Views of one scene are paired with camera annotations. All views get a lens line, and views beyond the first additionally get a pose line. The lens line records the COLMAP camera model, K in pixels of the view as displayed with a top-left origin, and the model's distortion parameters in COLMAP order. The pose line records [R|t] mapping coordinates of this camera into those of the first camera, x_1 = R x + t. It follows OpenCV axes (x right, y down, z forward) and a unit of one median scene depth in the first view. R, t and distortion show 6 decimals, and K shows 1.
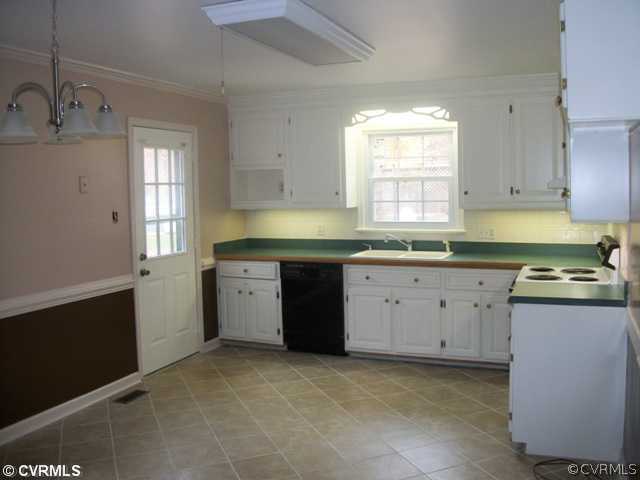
lens RADIAL K [[642.0, 0, 331.3], [0, 642.0, 237.6], [0, 0, 1]] dist [-0.010700, -0.007936]
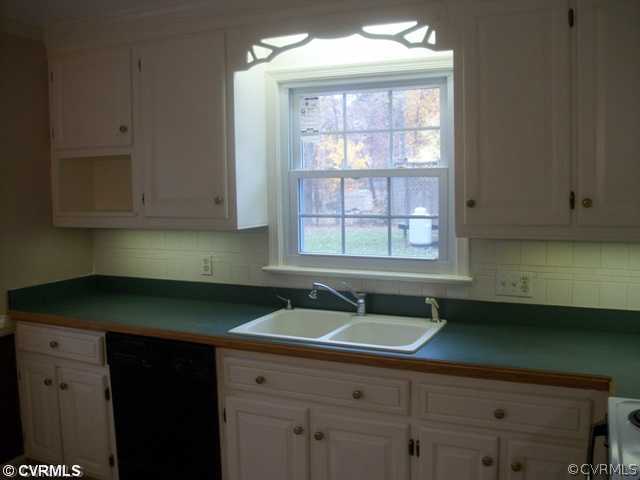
lens RADIAL K [[623.9, 0, 320.0], [0, 623.9, 240.0], [0, 0, 1]] dist [-0.076759, 0.001637]
pose [[0.998146, 0.011653, -0.059733, 0.119902], [-0.011215, 0.999908, 0.007658, -0.042581], [0.059817, -0.006974, 0.998185, 0.510765]]
